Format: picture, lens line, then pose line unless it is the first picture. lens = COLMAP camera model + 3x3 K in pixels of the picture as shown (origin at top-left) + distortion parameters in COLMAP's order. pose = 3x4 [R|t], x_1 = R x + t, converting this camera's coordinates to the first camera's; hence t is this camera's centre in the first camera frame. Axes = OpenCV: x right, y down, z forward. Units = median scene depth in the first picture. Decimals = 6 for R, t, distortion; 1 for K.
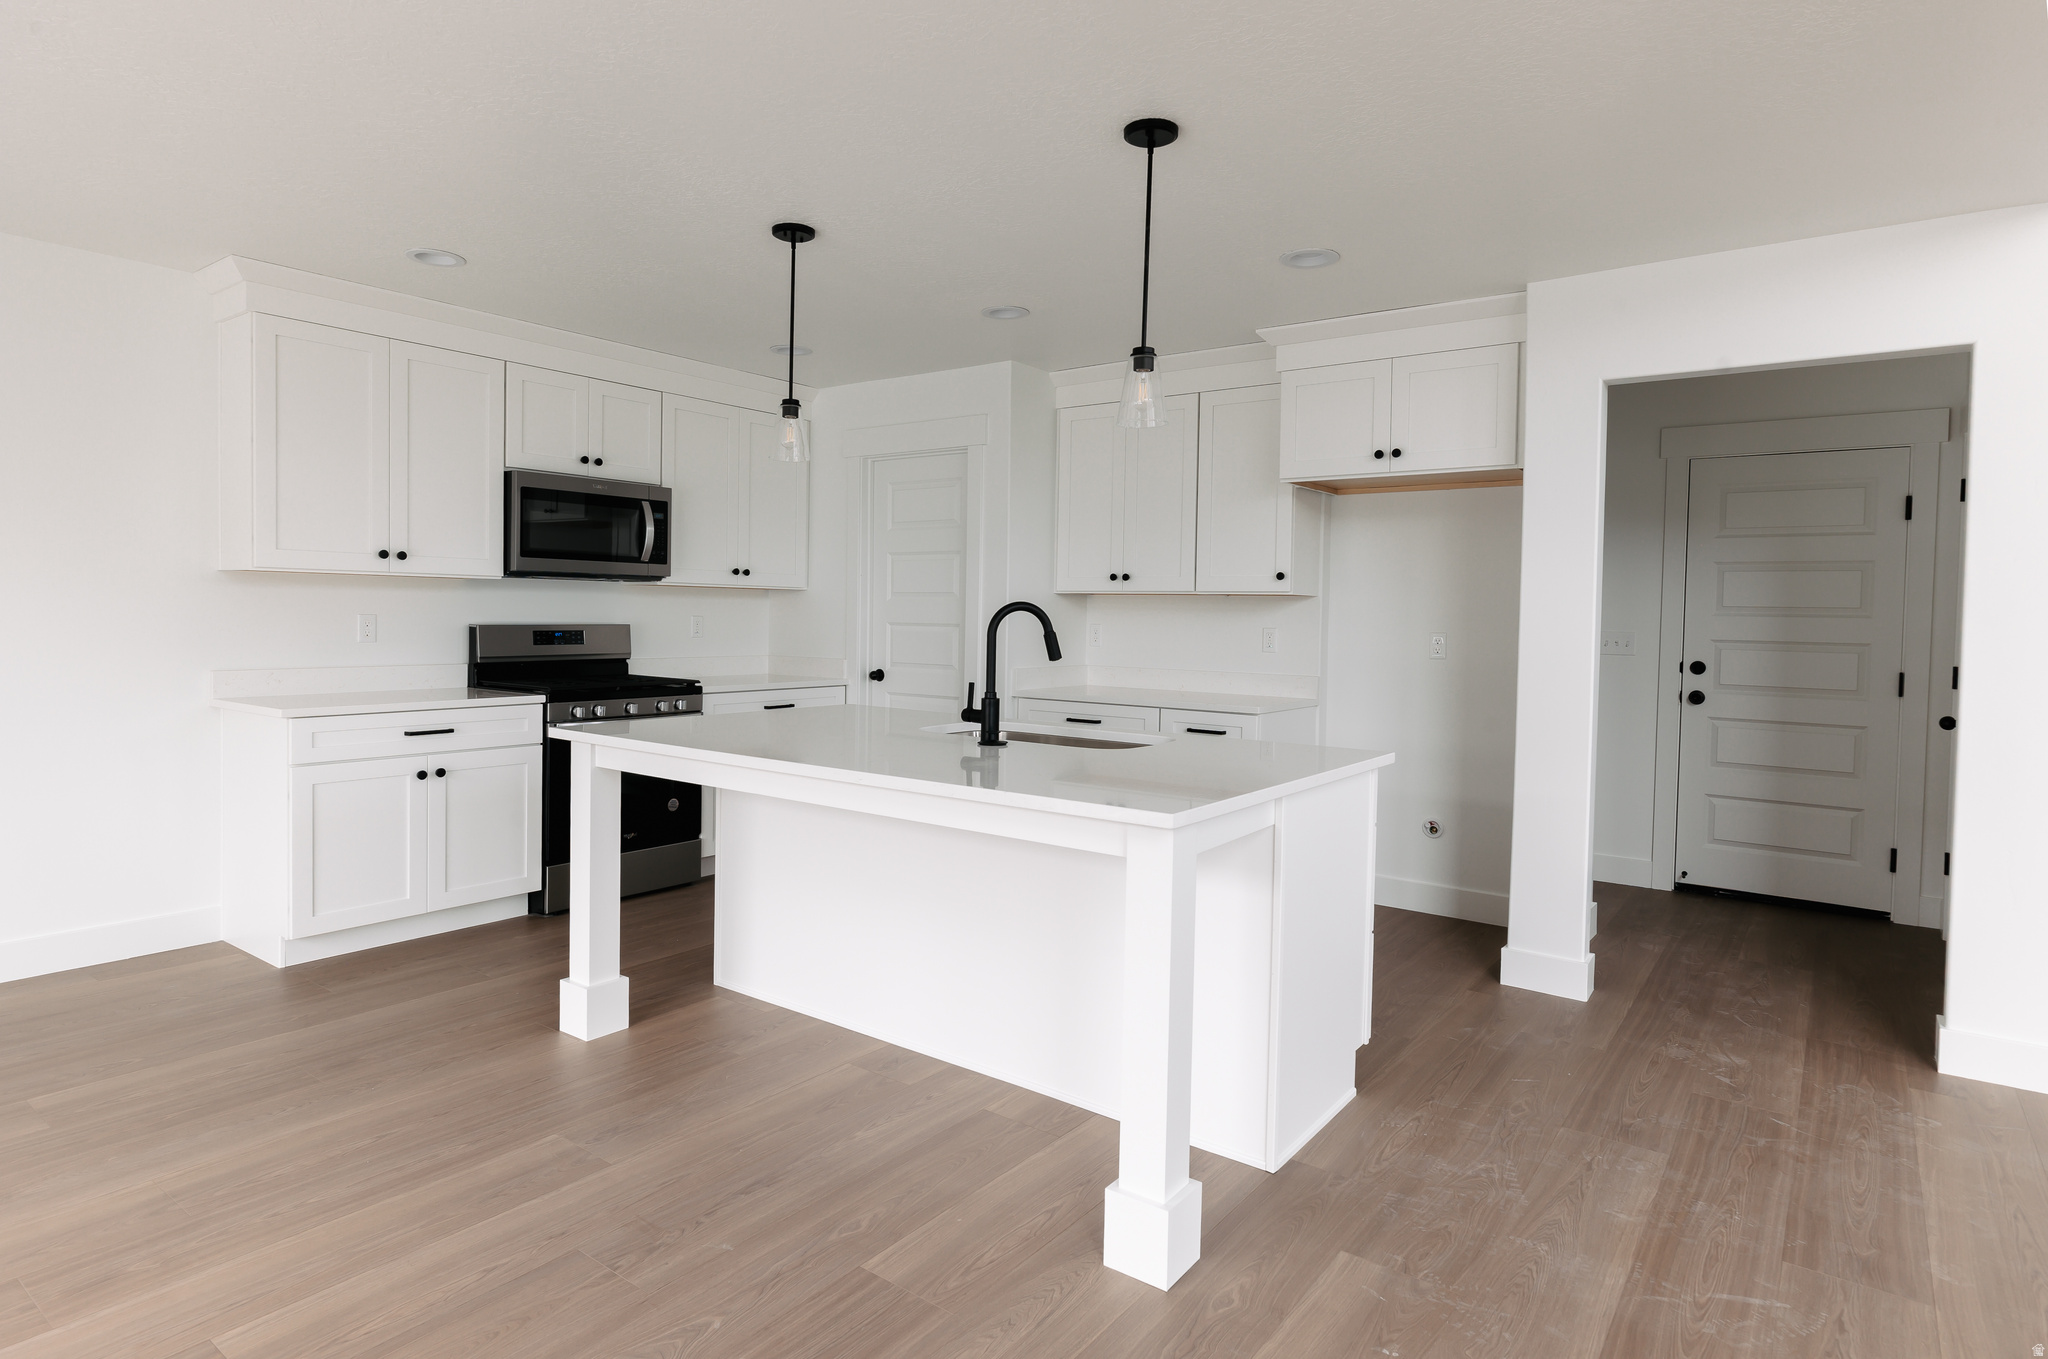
lens RADIAL K [[1122.2, 0, 1019.5], [0, 1122.2, 645.5], [0, 0, 1]] dist [0.000184, 0.000753]
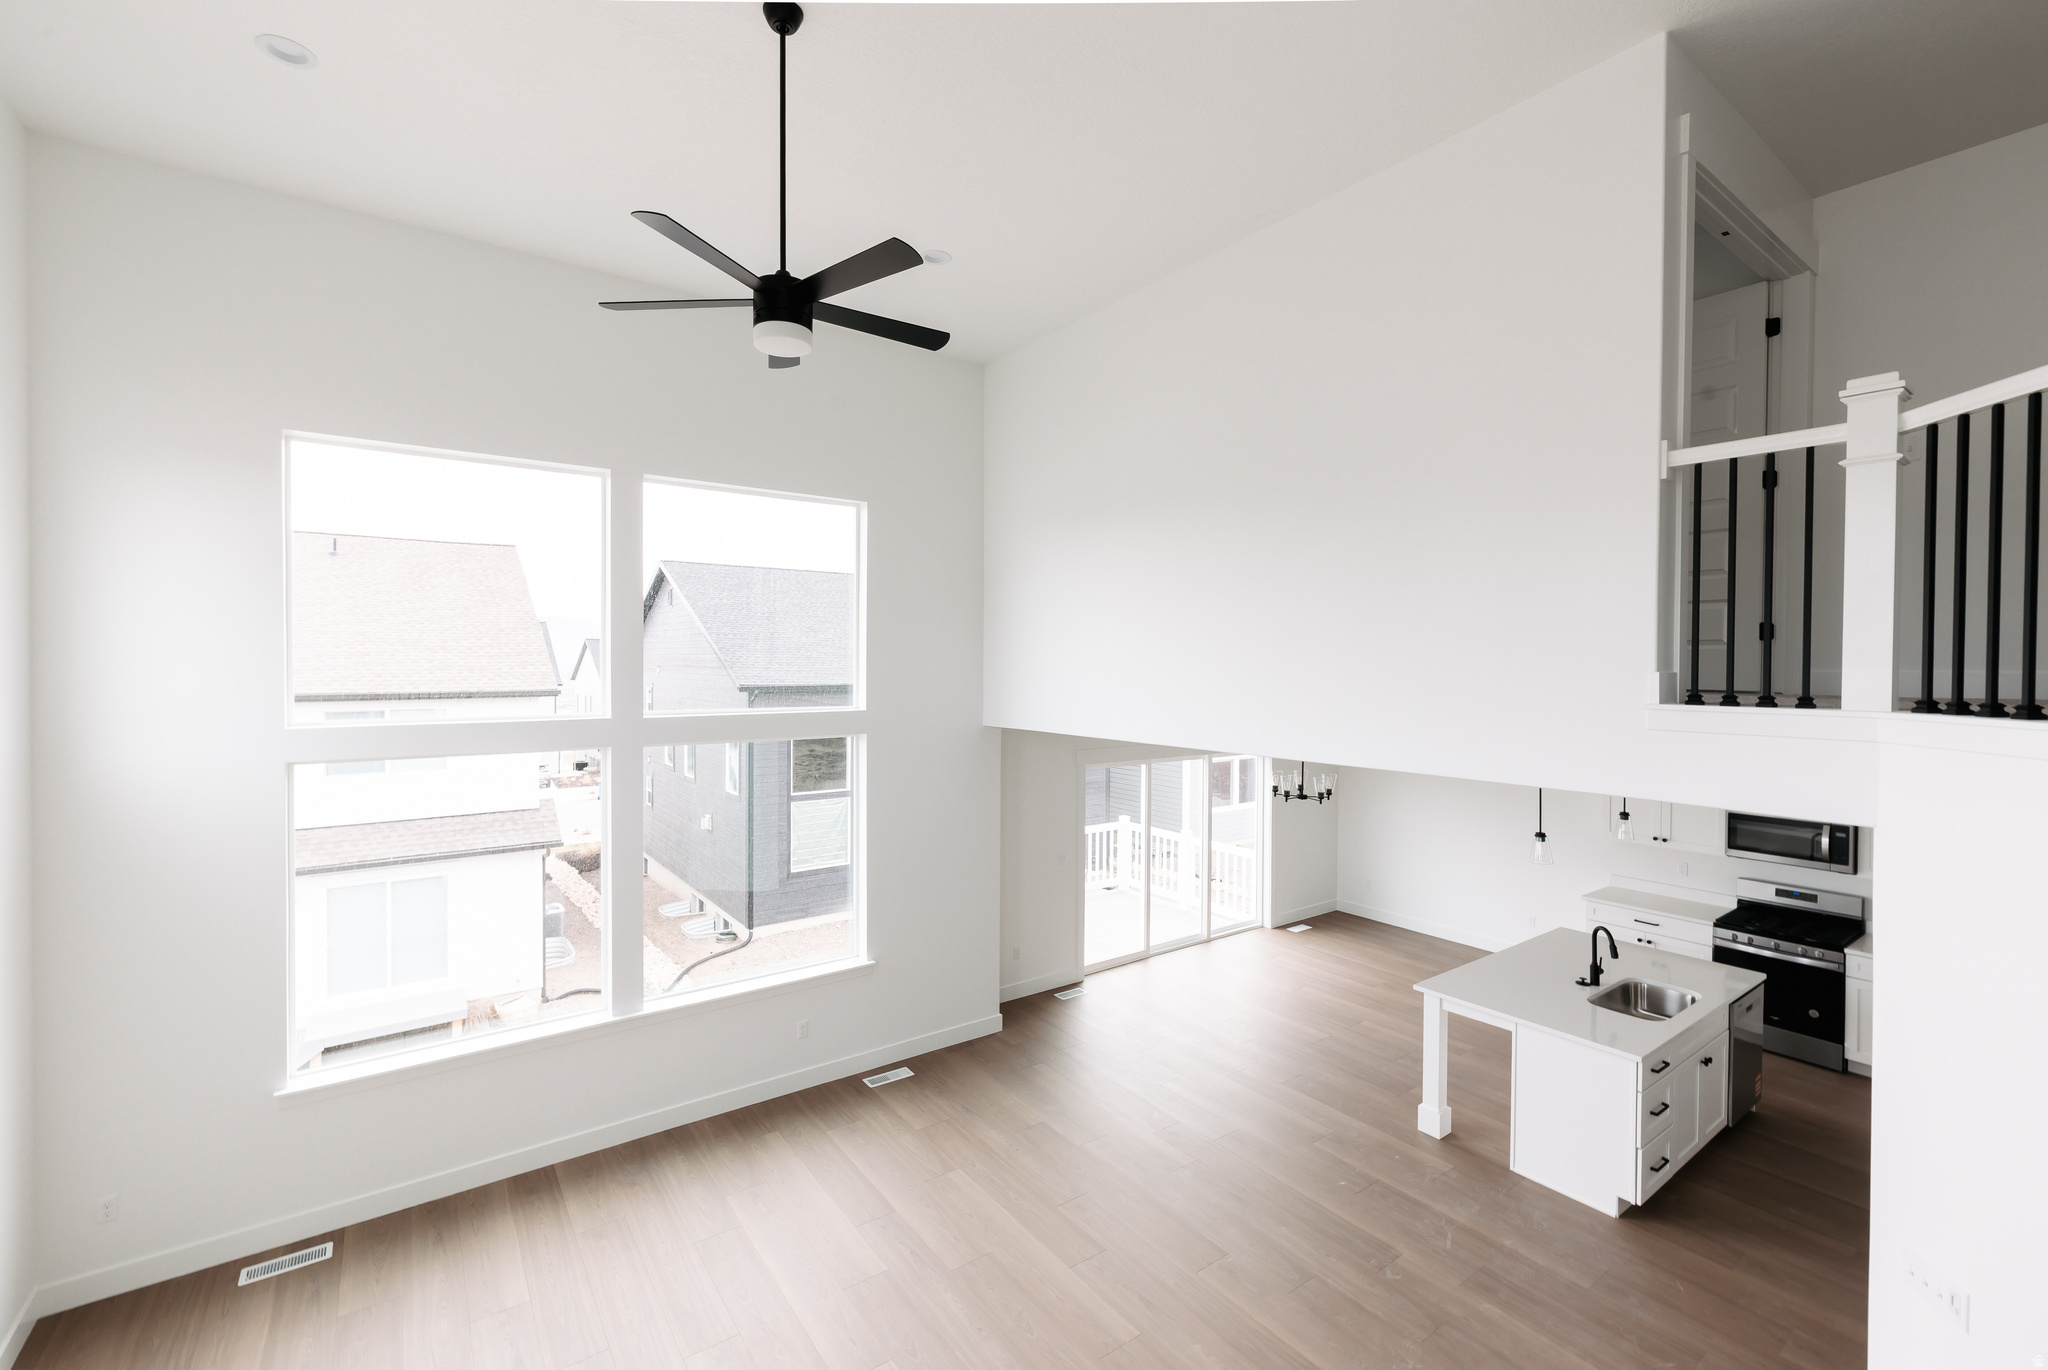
lens RADIAL K [[868.7, 0, 1024.0], [0, 868.7, 674.7], [0, 0, 1]] dist [0.003927, -0.001114]
pose [[-0.294047, -0.002435, -0.955788, 1.490428], [-0.037275, 0.999265, 0.008922, -0.382836], [0.955064, 0.038250, -0.293921, 0.296104]]
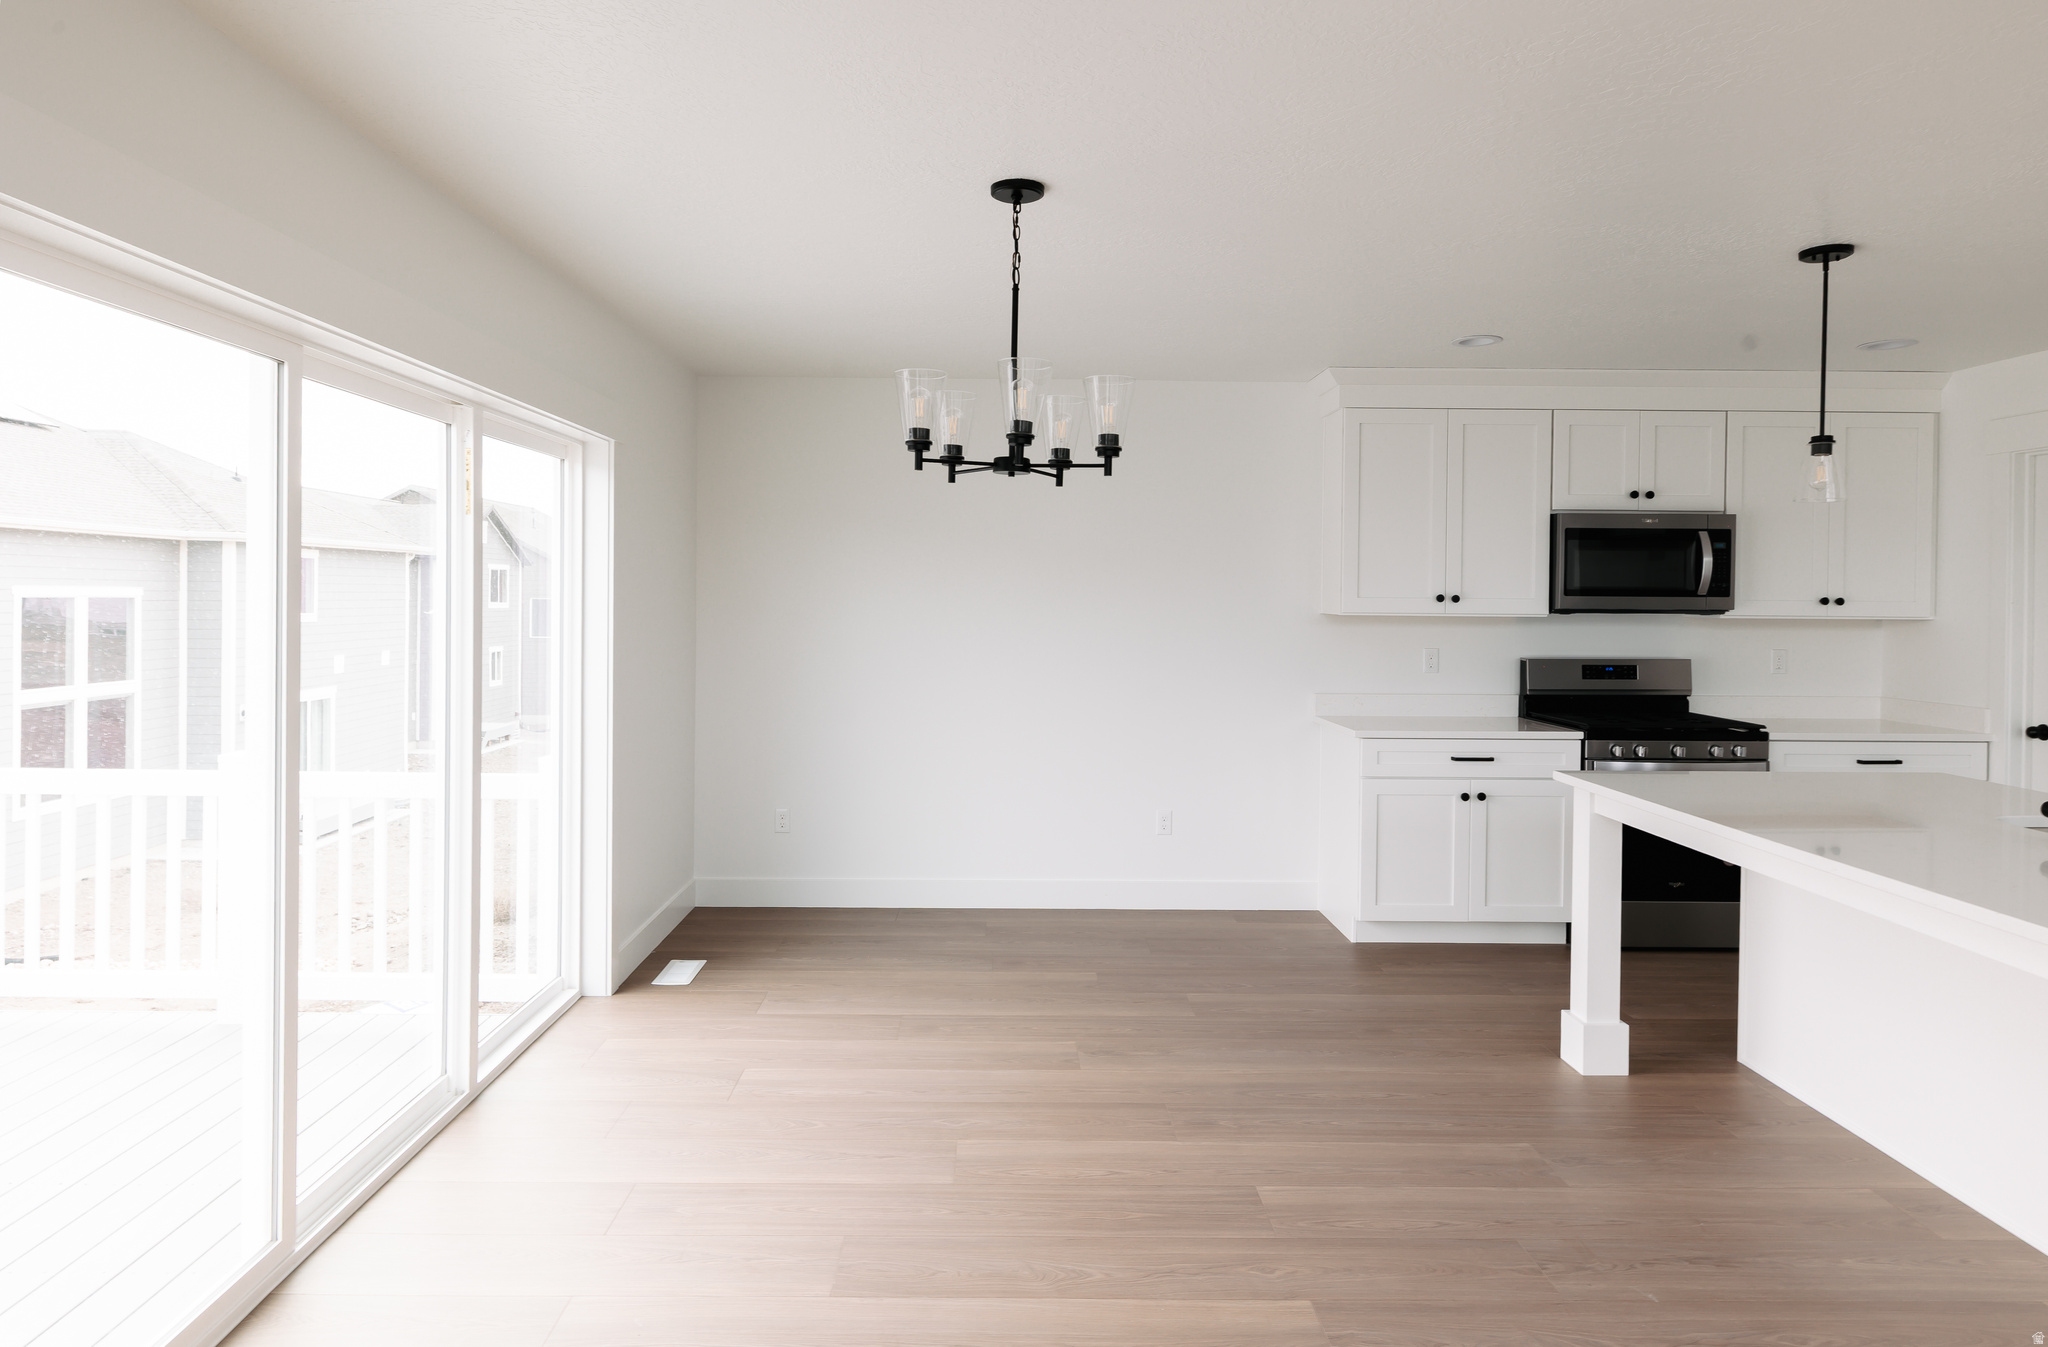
lens RADIAL K [[1209.2, 0, 1008.6], [0, 1209.2, 608.6], [0, 0, 1]] dist [0.009430, -0.004087]
pose [[0.607606, -0.002380, -0.794235, 0.146340], [-0.021271, 0.999588, -0.019268, -0.038216], [0.793954, 0.028601, 0.607305, -0.097207]]
